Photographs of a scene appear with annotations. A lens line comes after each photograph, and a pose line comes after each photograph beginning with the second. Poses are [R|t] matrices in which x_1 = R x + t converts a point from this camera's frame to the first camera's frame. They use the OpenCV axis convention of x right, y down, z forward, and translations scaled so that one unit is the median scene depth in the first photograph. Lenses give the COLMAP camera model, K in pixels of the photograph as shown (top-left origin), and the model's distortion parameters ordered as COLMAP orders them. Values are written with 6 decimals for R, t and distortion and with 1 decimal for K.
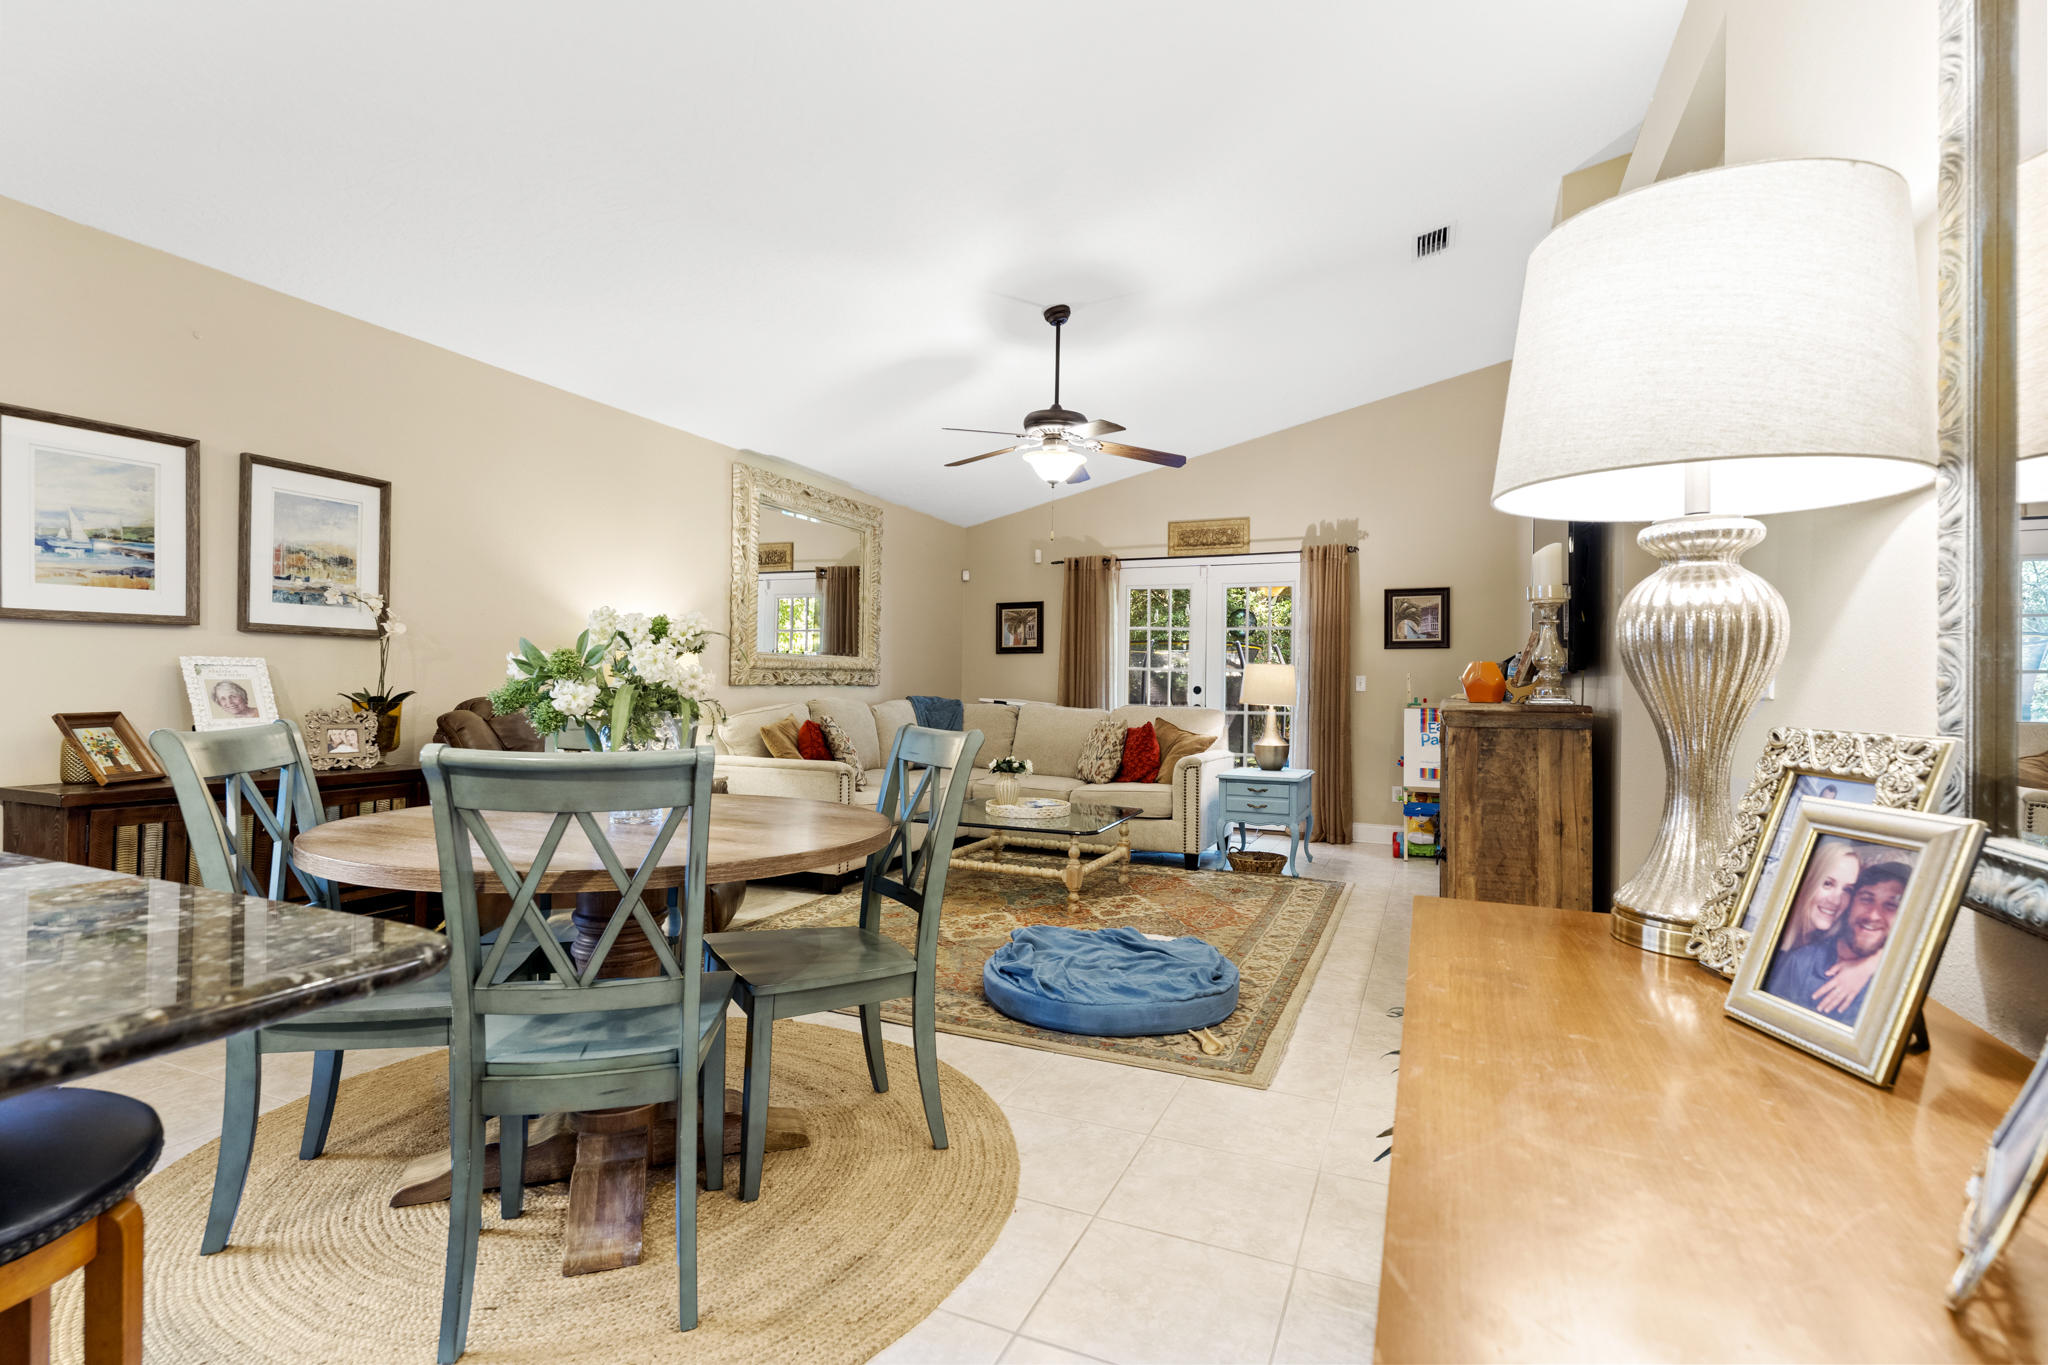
lens RADIAL K [[955.3, 0, 1025.2], [0, 955.3, 697.7], [0, 0, 1]] dist [0.000528, 0.000060]
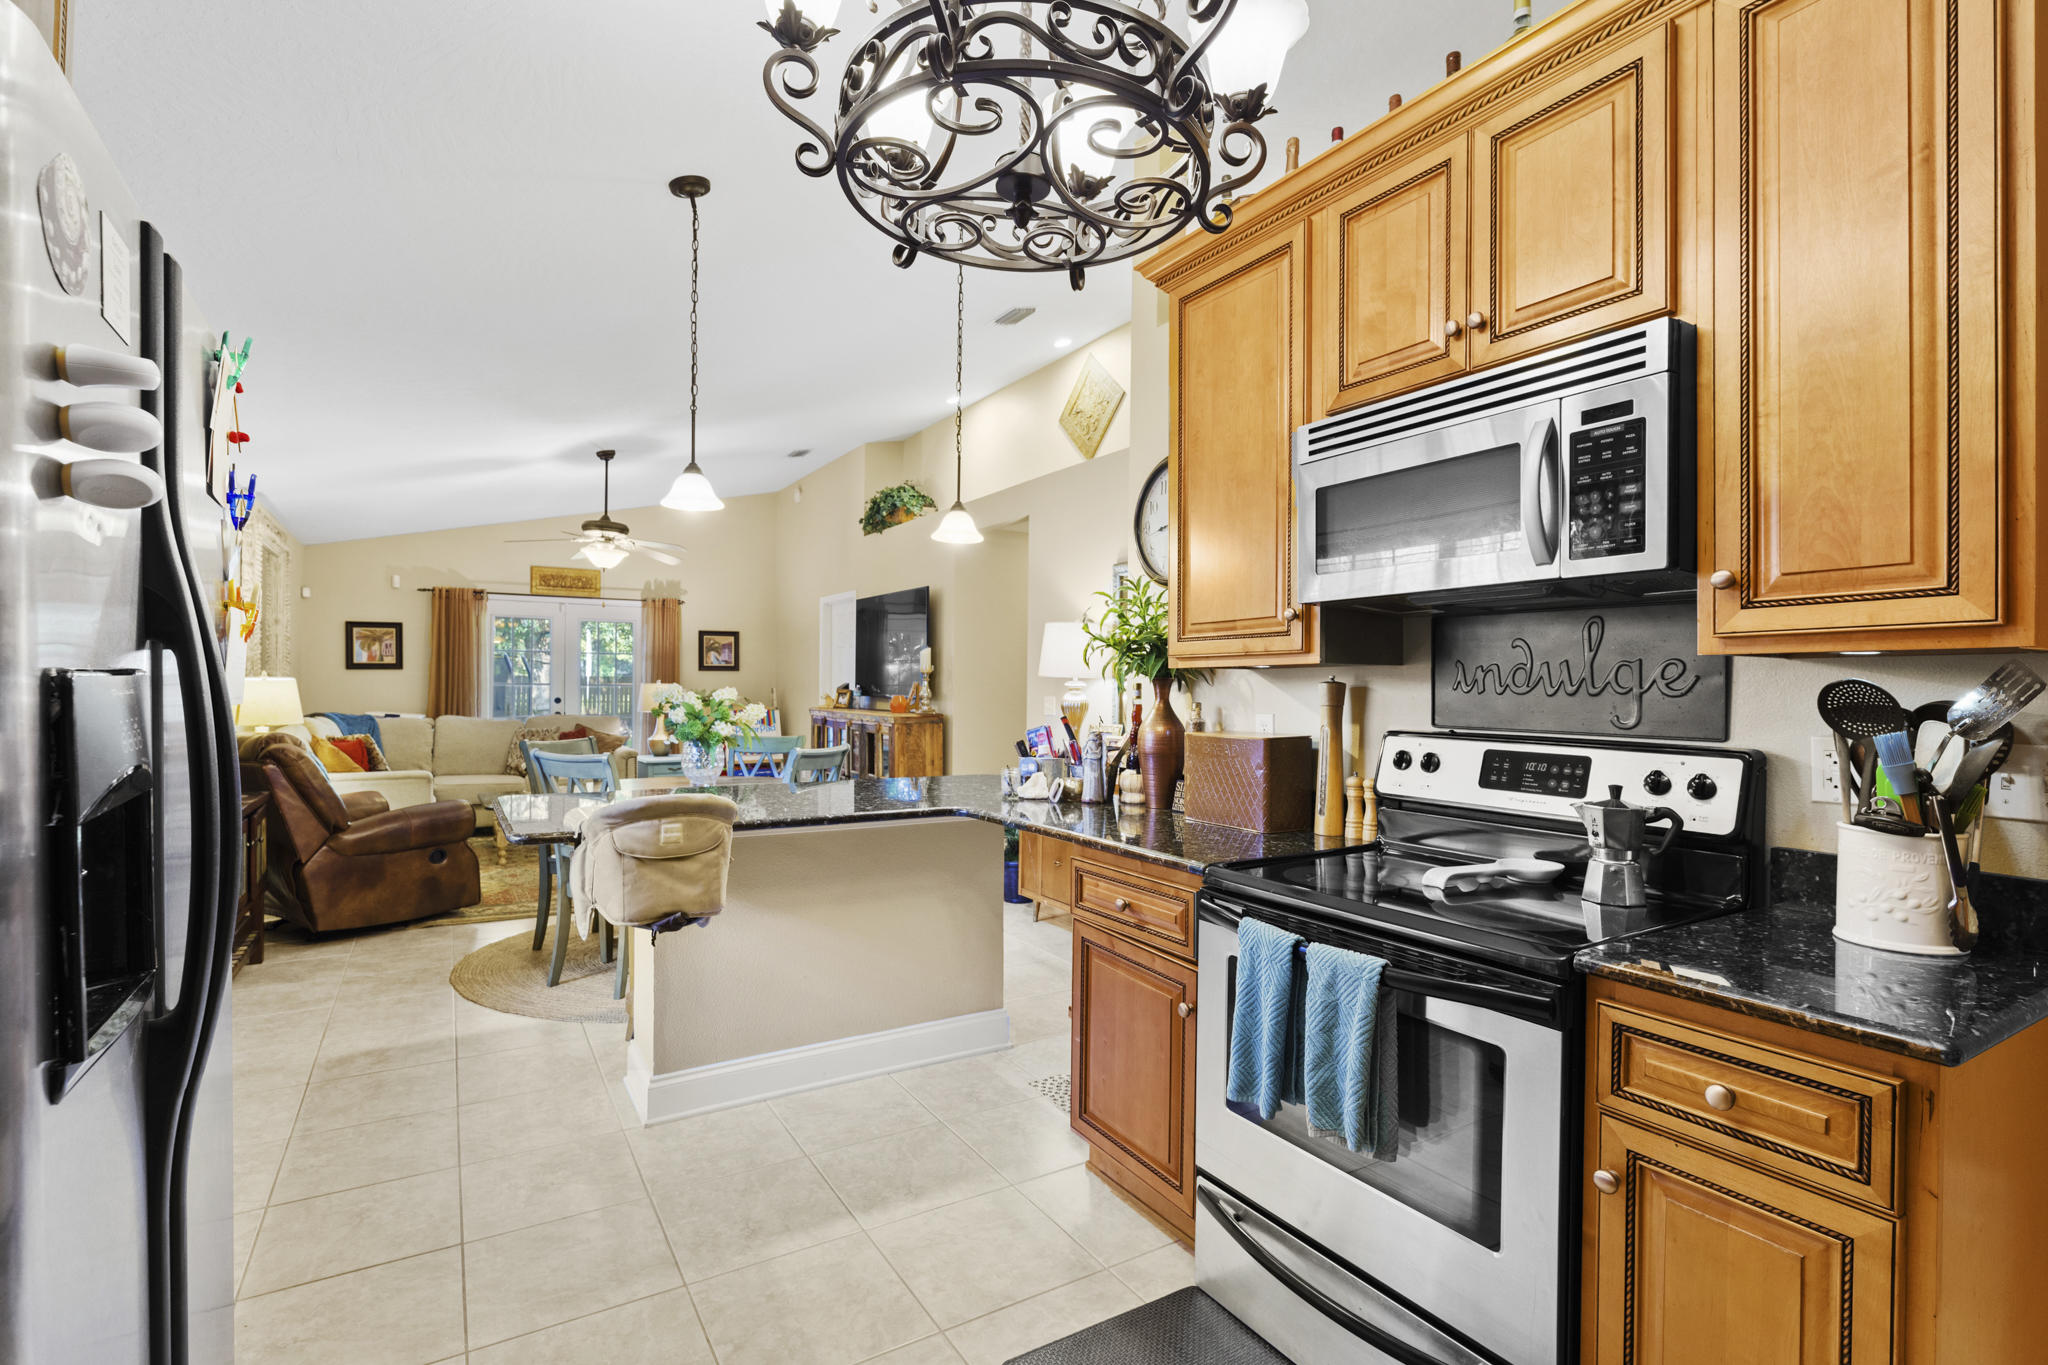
lens RADIAL K [[955.3, 0, 1023.9], [0, 955.3, 684.9], [0, 0, 1]] dist [0.000528, 0.000060]
pose [[0.580384, -0.005324, 0.814325, -0.799995], [0.008549, 0.999963, 0.000445, -0.039817], [-0.814298, 0.006704, 0.580408, -0.388178]]
